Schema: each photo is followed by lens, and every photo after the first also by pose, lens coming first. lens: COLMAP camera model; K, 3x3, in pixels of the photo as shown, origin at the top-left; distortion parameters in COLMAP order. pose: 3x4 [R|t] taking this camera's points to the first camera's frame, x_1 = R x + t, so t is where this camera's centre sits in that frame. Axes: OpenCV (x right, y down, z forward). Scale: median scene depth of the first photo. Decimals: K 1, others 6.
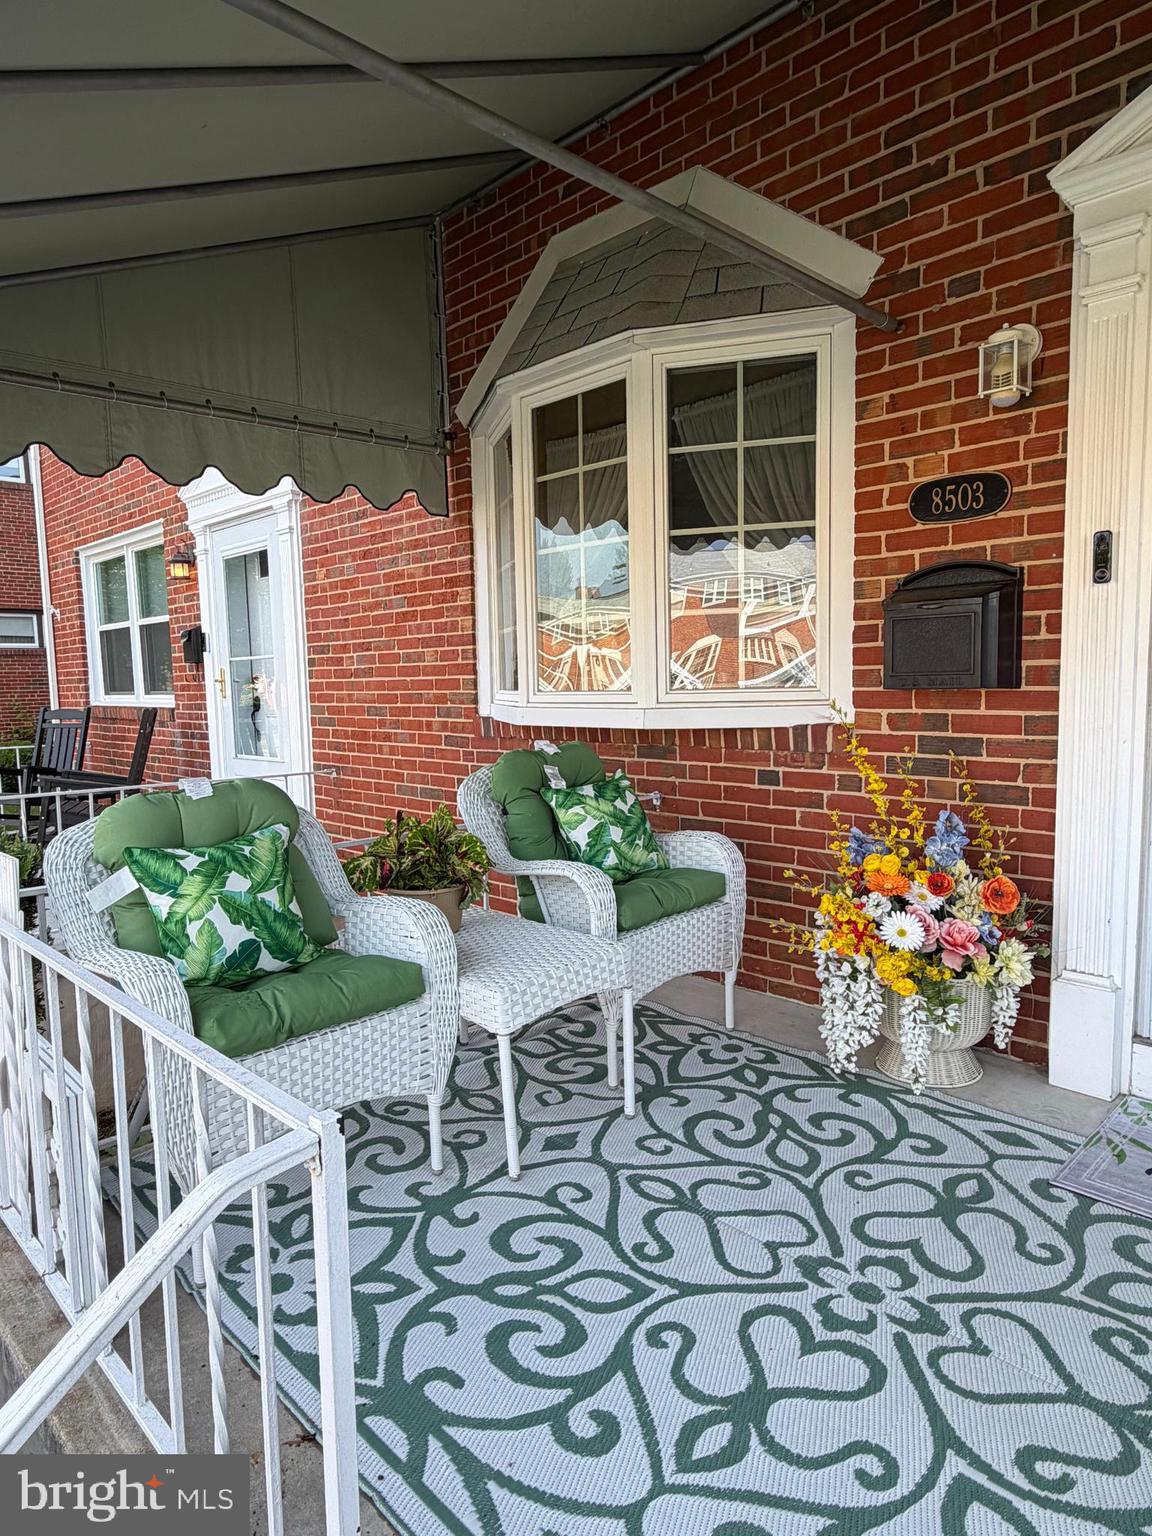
lens RADIAL K [[938.2, 0, 567.2], [0, 938.2, 779.7], [0, 0, 1]] dist [-0.005707, -0.001529]
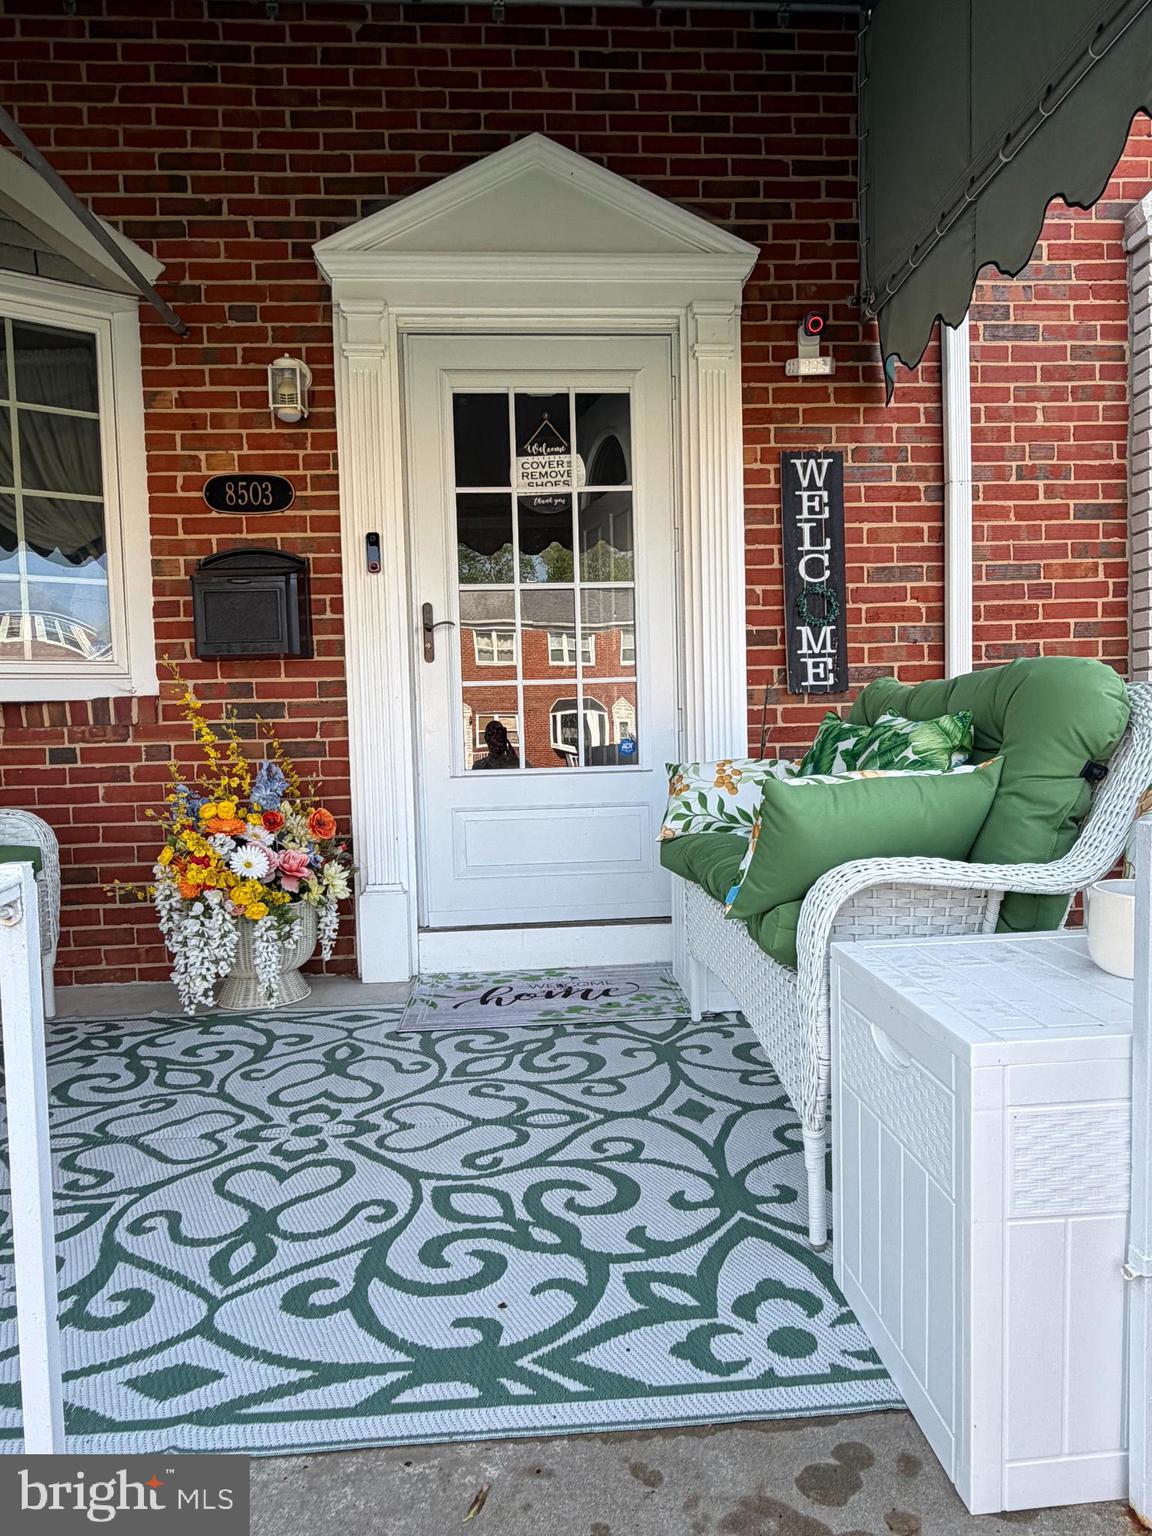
lens RADIAL K [[938.2, 0, 577.3], [0, 938.2, 778.8], [0, 0, 1]] dist [-0.005707, -0.001529]
pose [[0.651660, -0.035998, 0.757656, -0.219630], [0.090163, 0.995467, -0.030253, 0.127348], [-0.753133, 0.088027, 0.651952, -0.023176]]
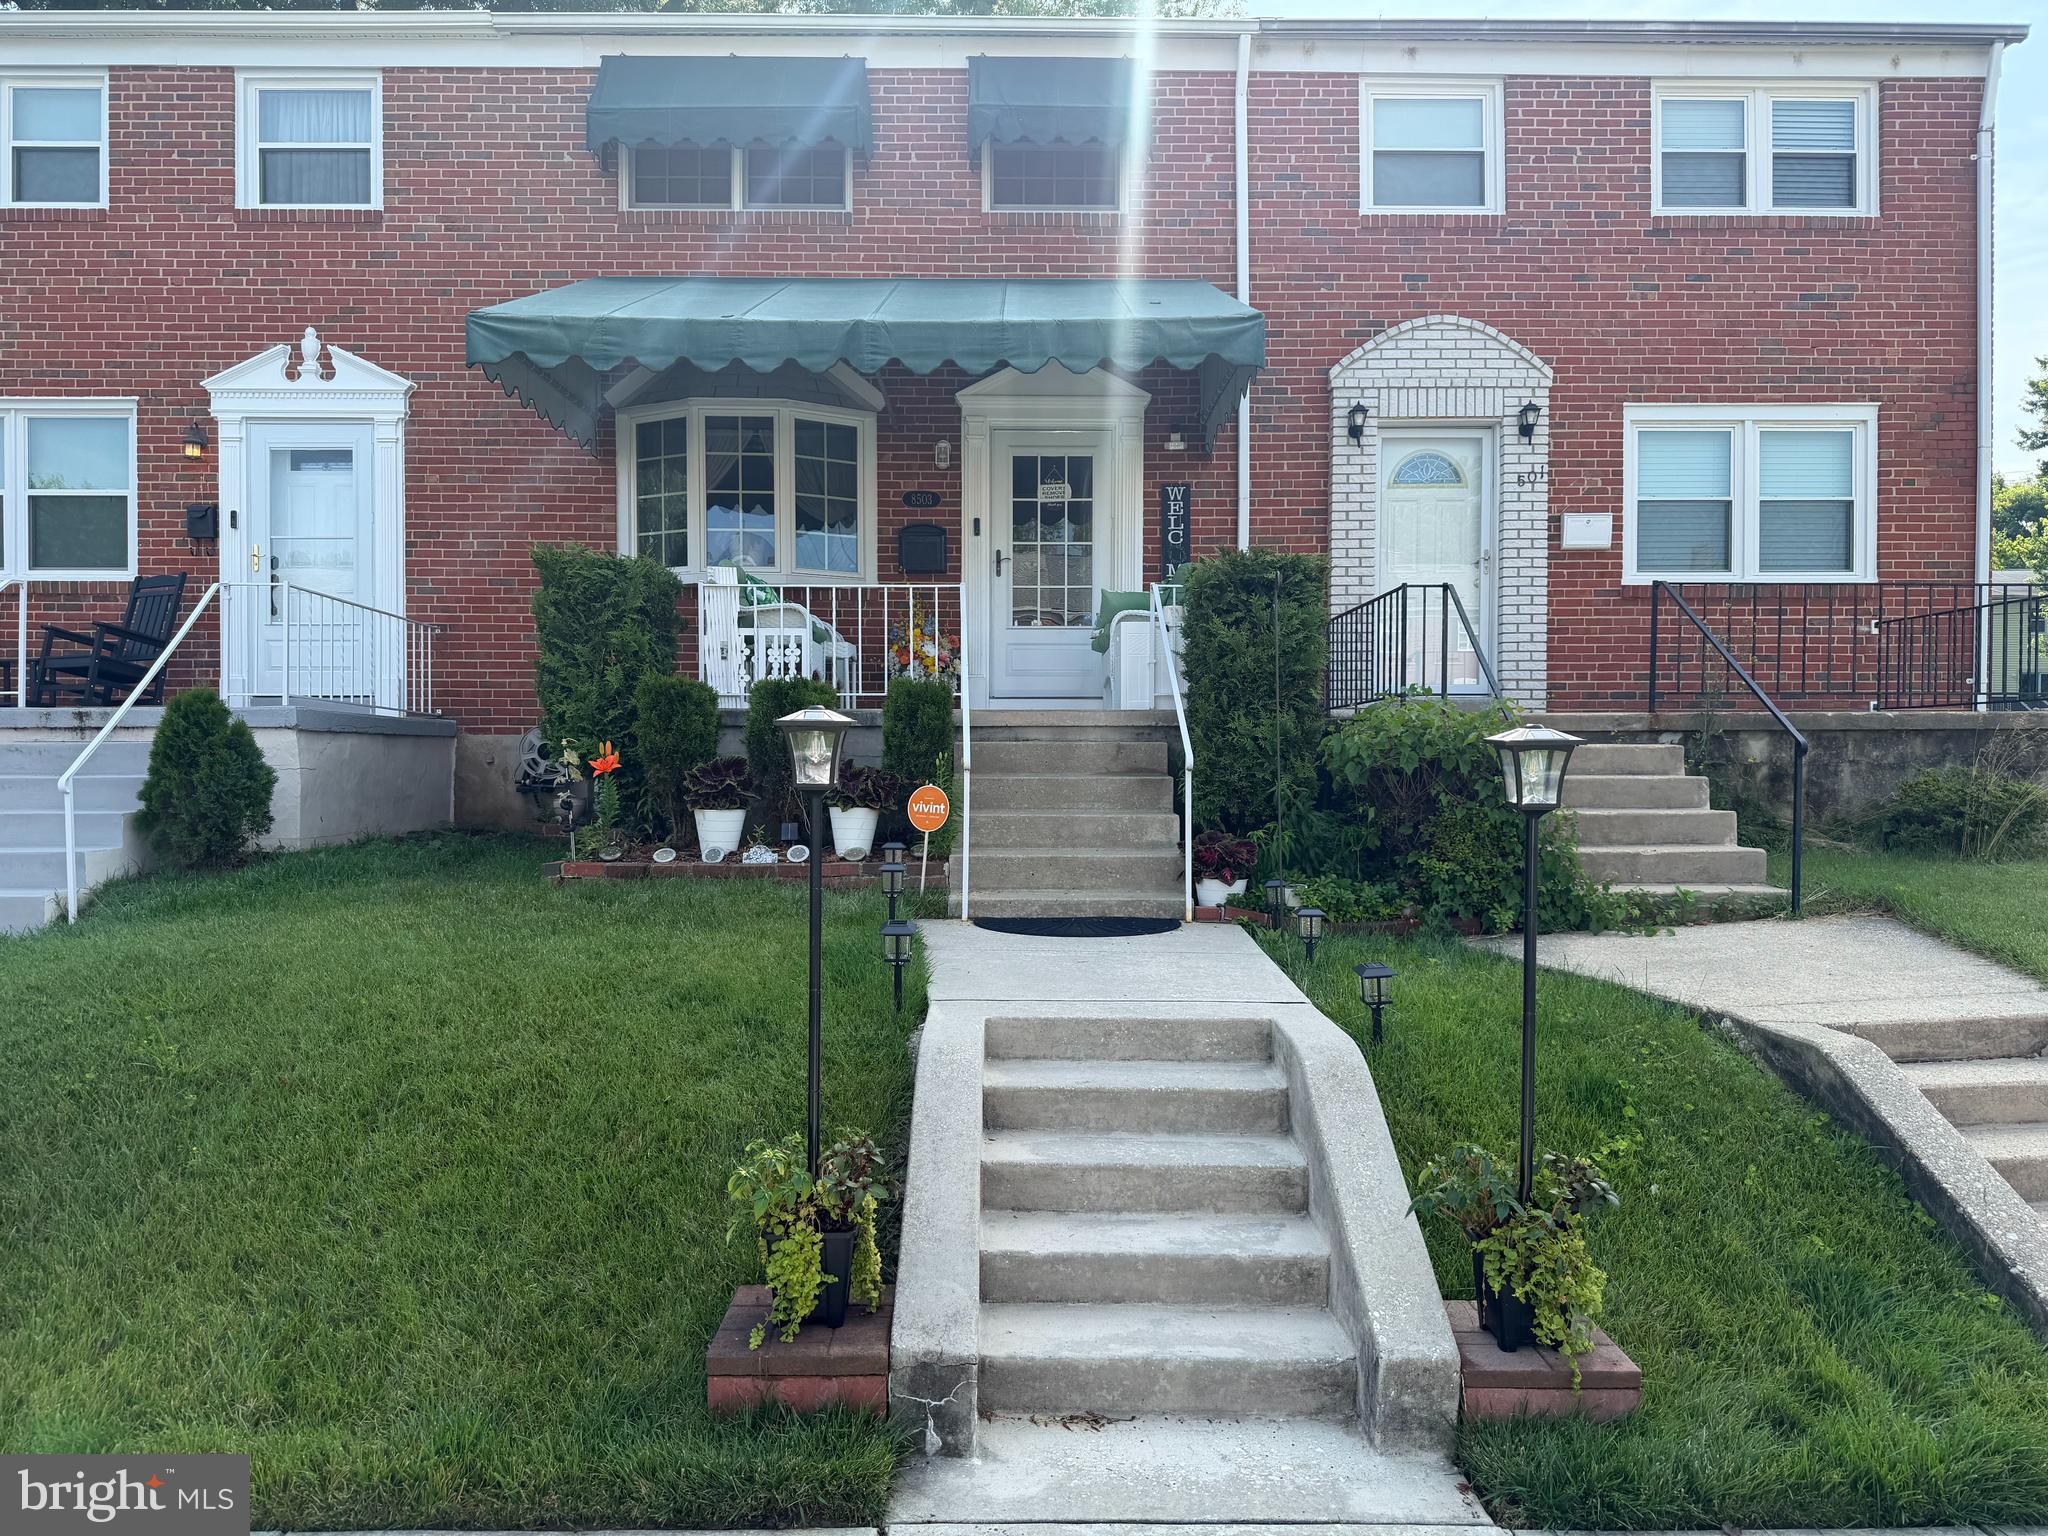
lens RADIAL K [[1418.3, 0, 1021.1], [0, 1418.3, 786.0], [0, 0, 1]] dist [0.045385, -0.002633]
pose [[0.692413, -0.011522, 0.721409, -2.415303], [0.056670, 0.997652, -0.038458, 0.709608], [-0.719272, 0.067511, 0.691440, -2.011743]]
